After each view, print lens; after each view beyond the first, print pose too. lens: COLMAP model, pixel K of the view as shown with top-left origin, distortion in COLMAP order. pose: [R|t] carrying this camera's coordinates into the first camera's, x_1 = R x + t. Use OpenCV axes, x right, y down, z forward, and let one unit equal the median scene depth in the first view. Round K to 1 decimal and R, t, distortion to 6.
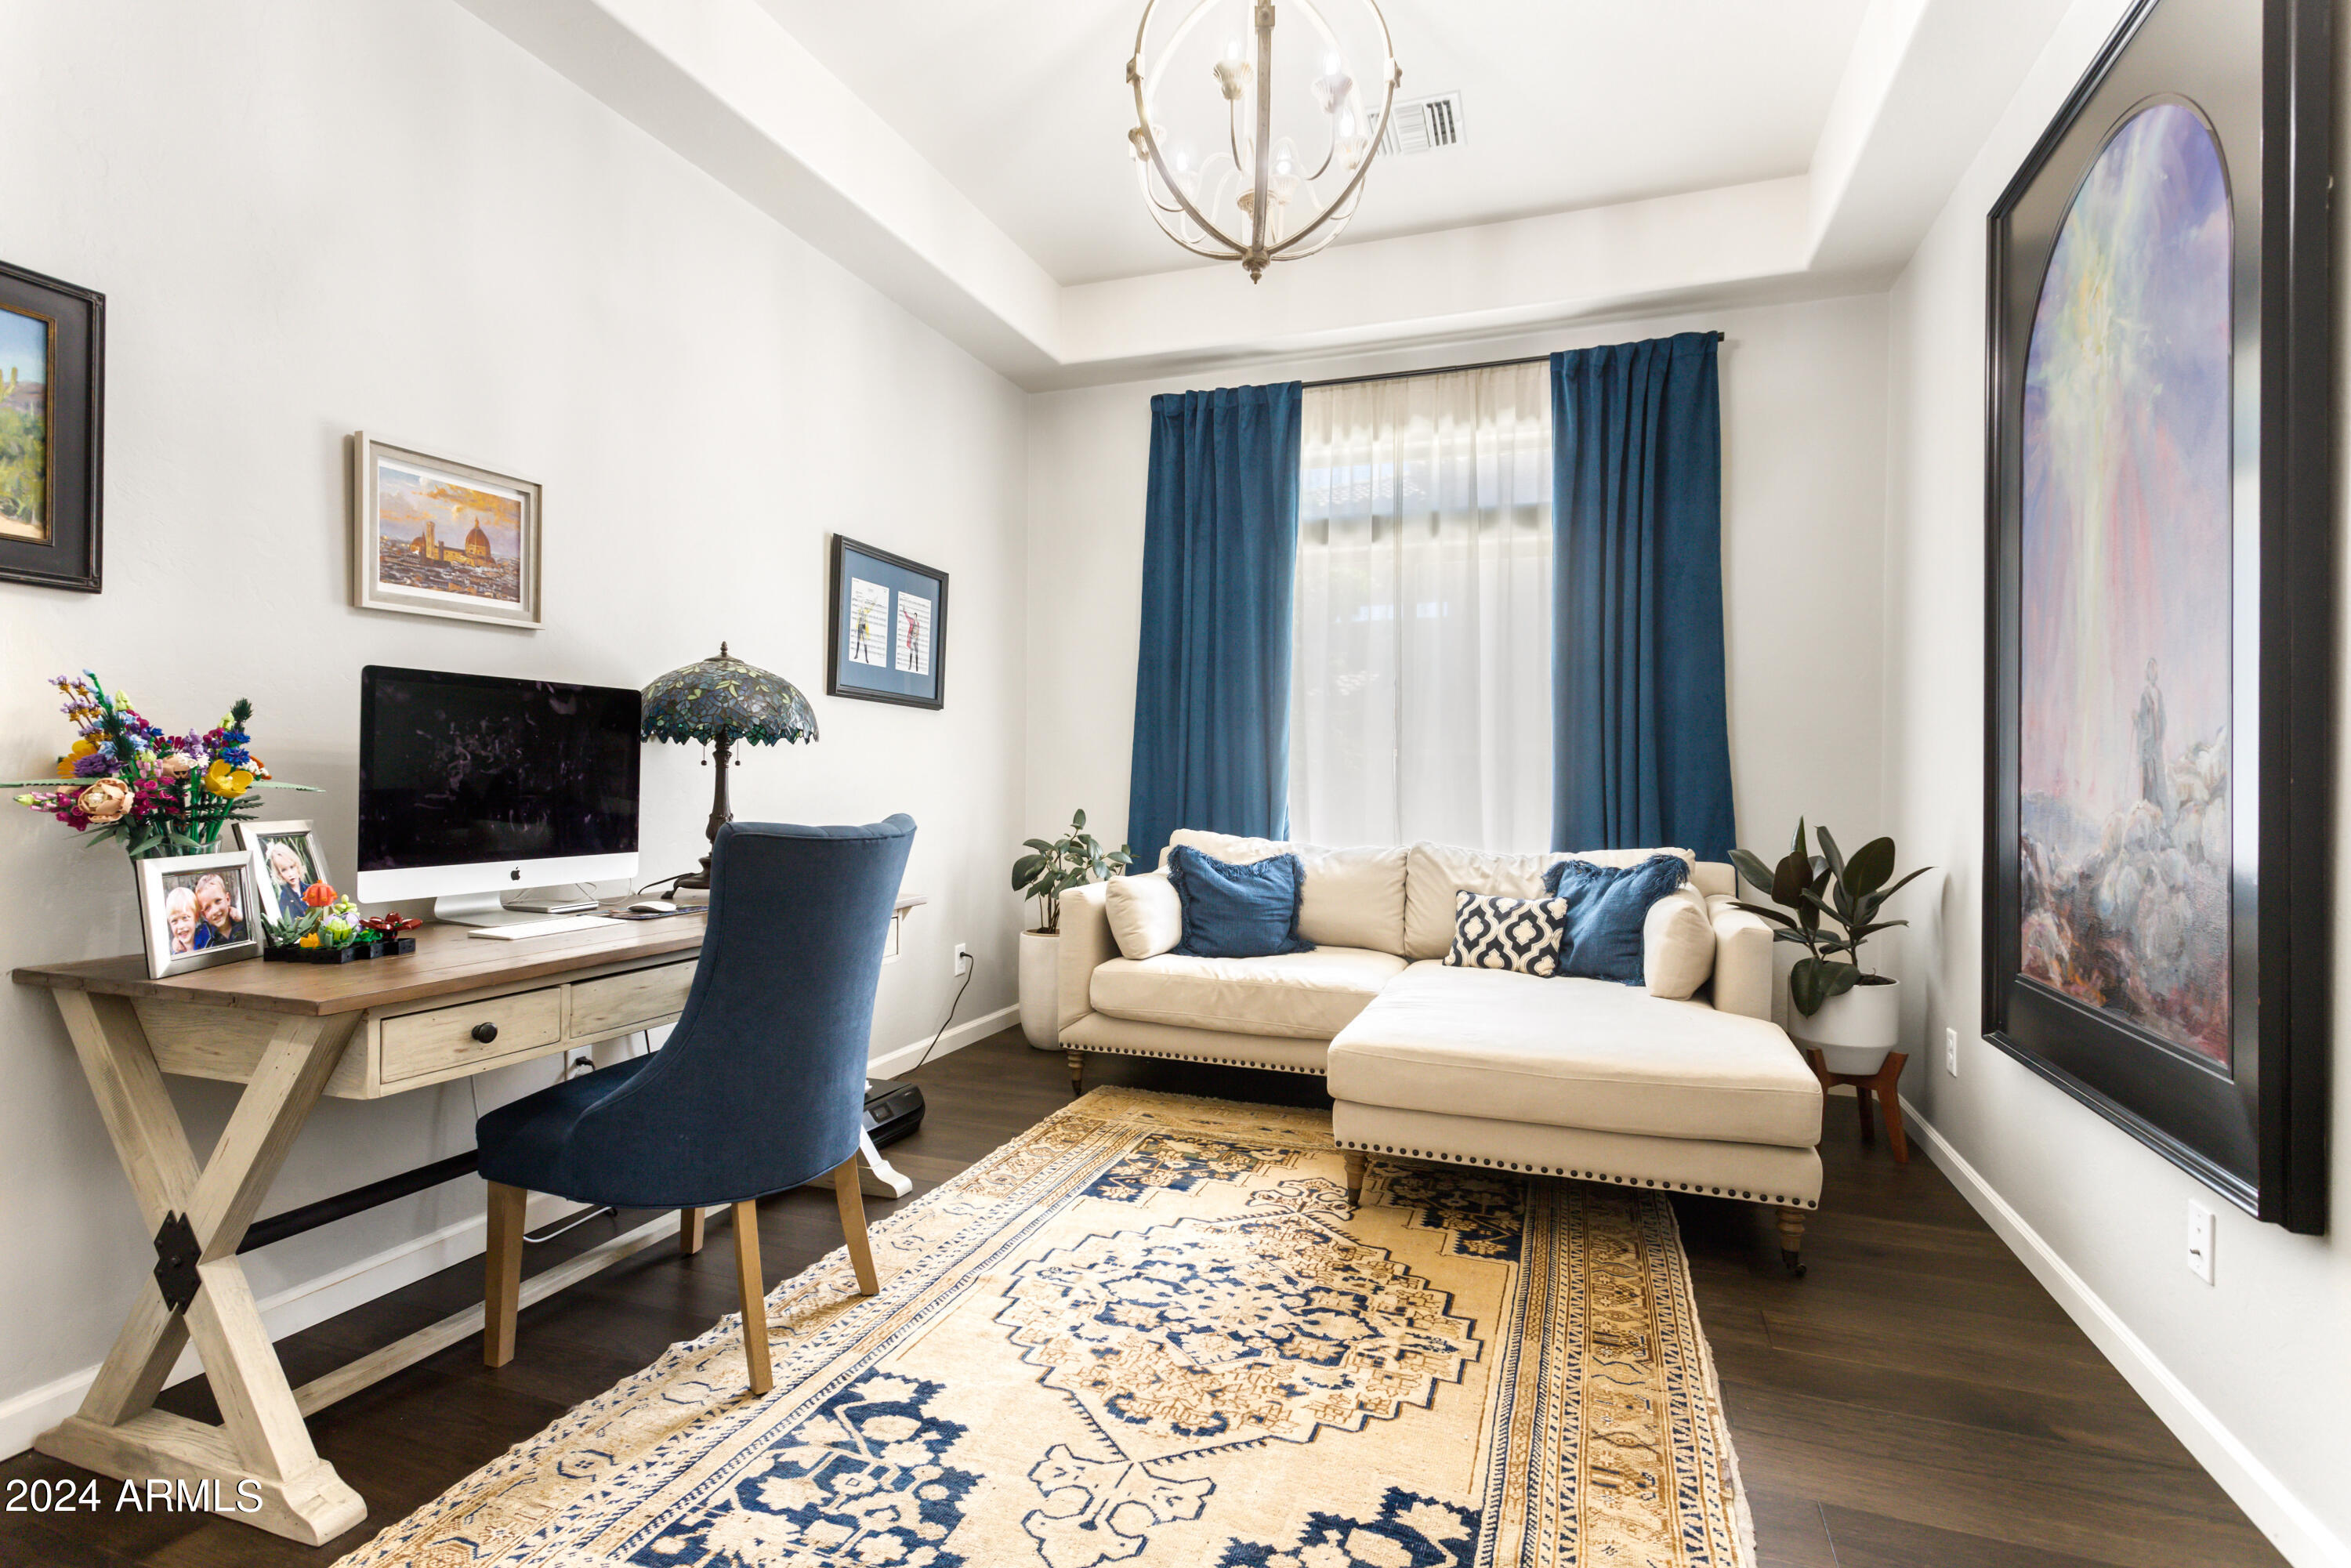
lens RADIAL K [[1142.1, 0, 1174.9], [0, 1142.1, 803.8], [0, 0, 1]] dist [0.004028, 0.001372]
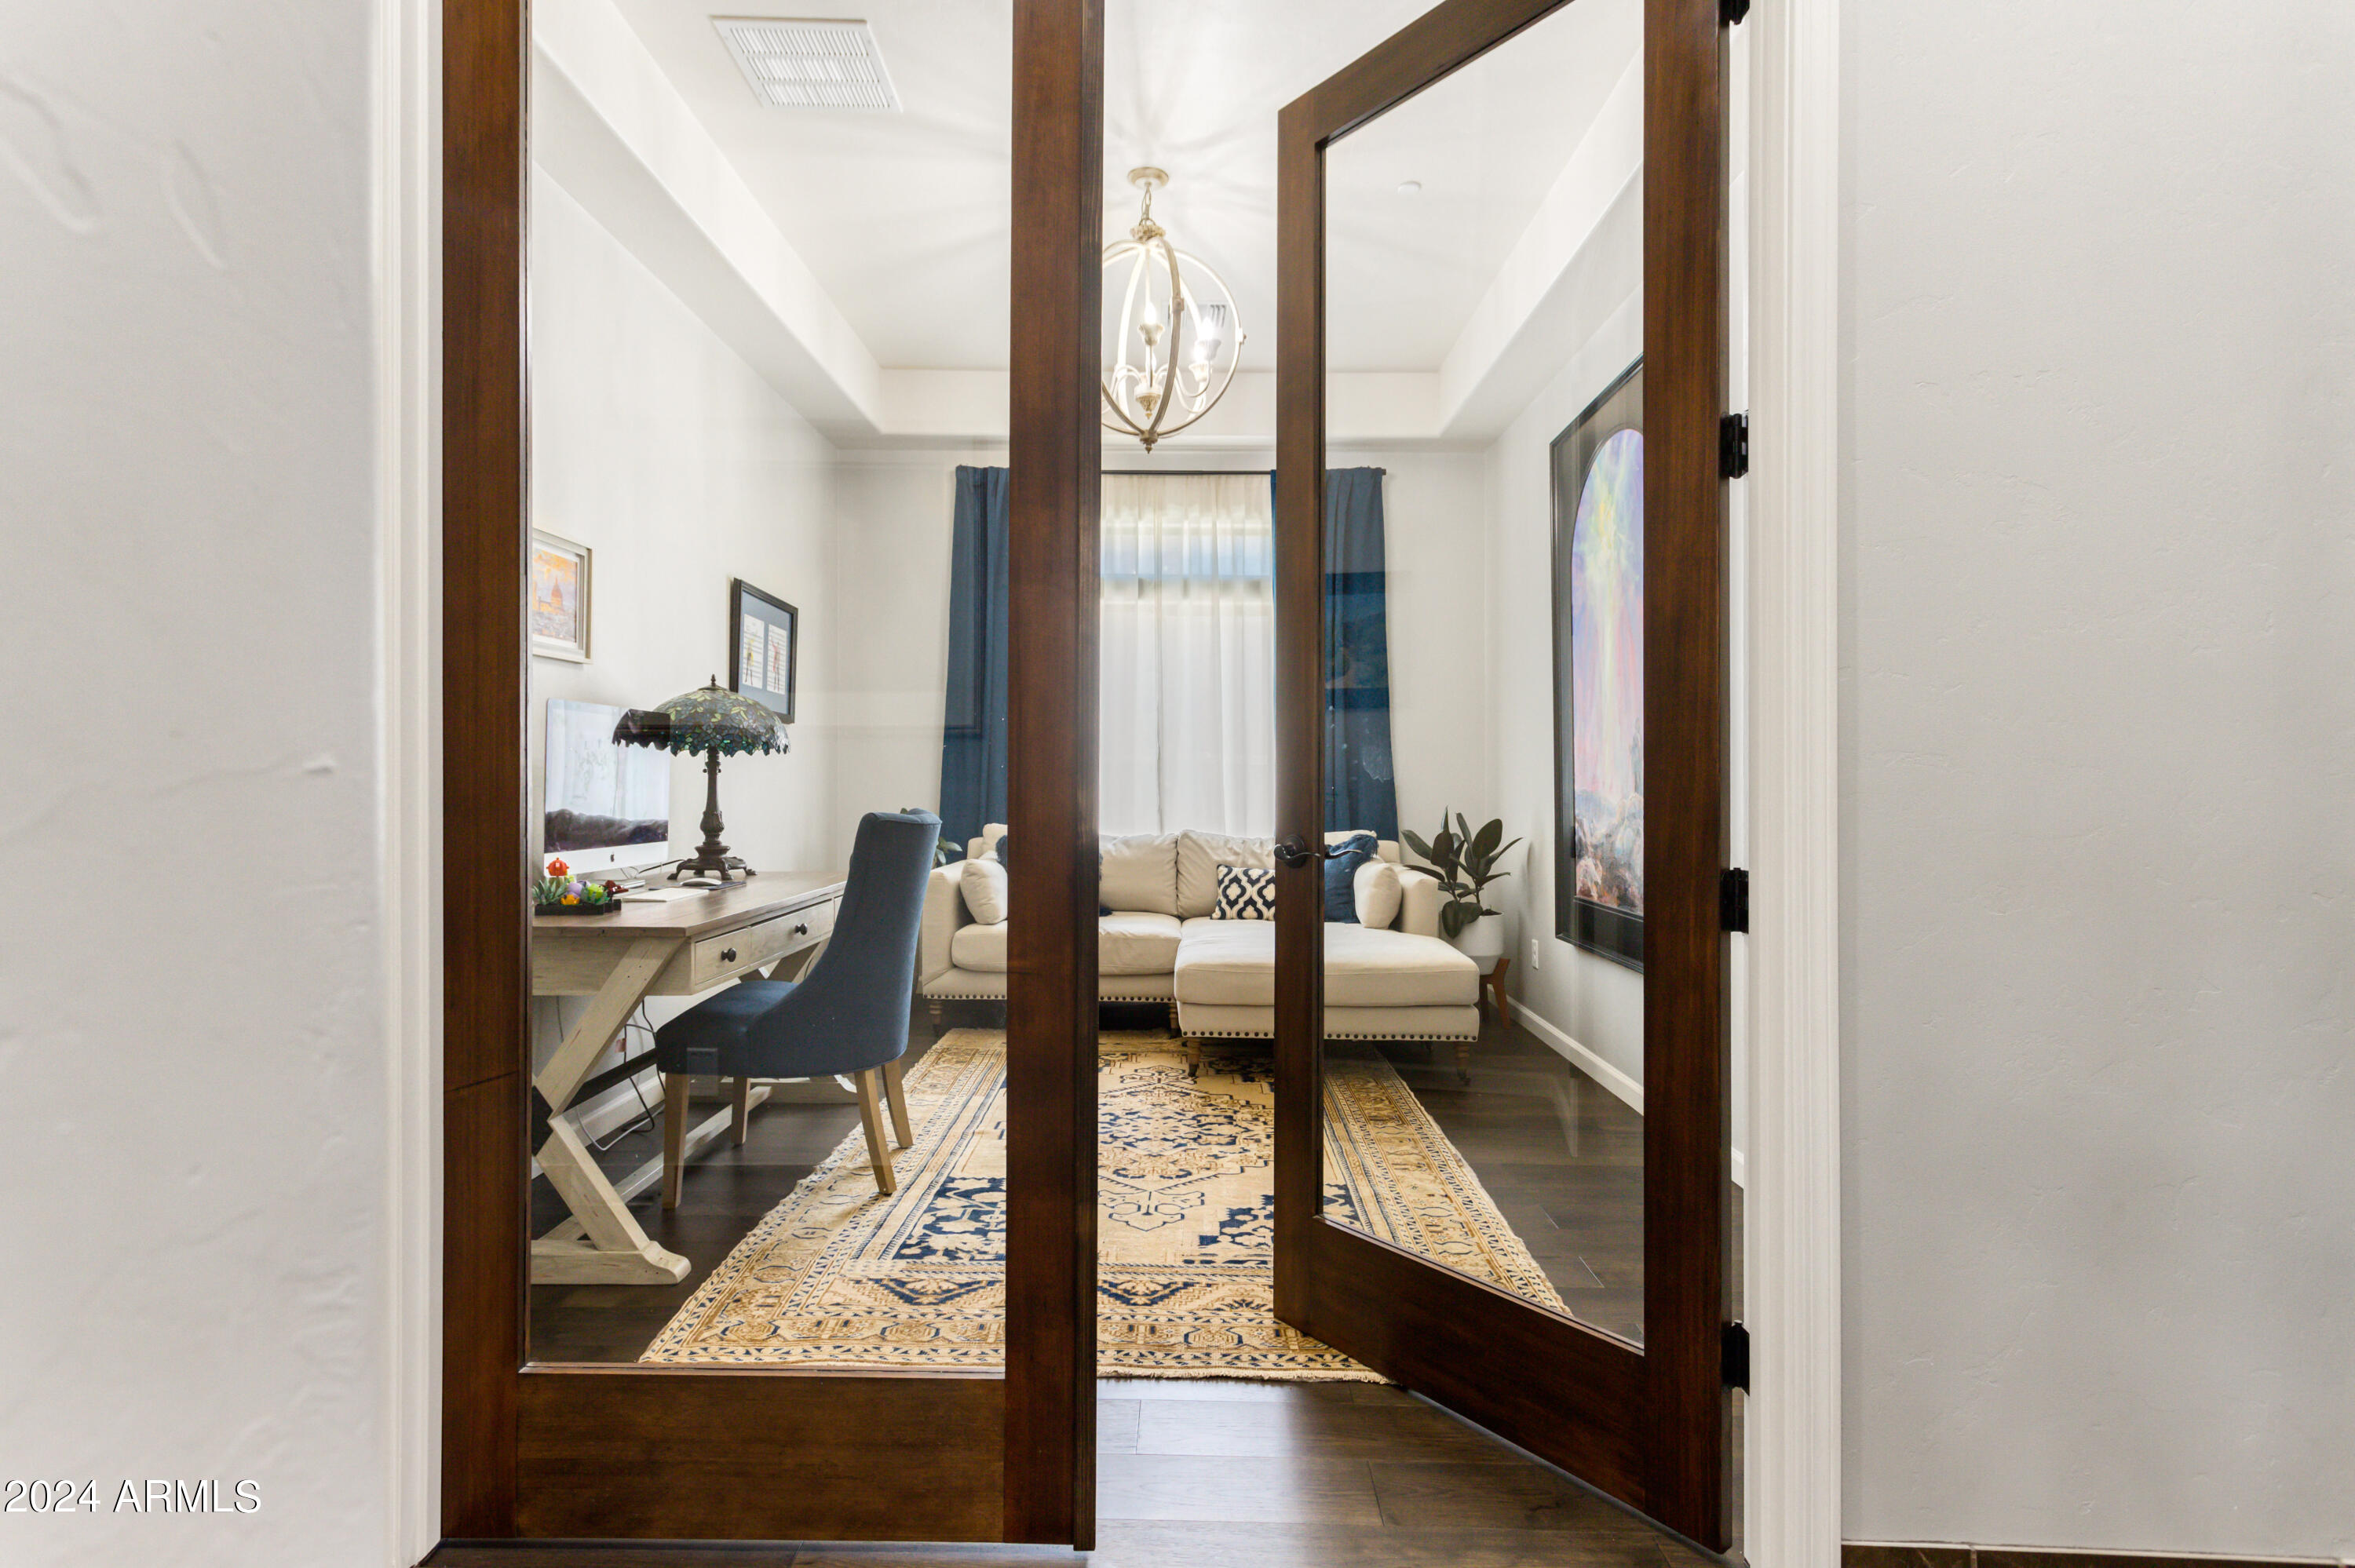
lens RADIAL K [[1143.9, 0, 1187.4], [0, 1143.9, 789.0], [0, 0, 1]] dist [0.004028, 0.001372]
pose [[0.943277, -0.003569, 0.331987, -0.334359], [0.008766, 0.999861, -0.014158, 0.007437], [-0.331890, 0.016265, 0.943178, -0.375770]]
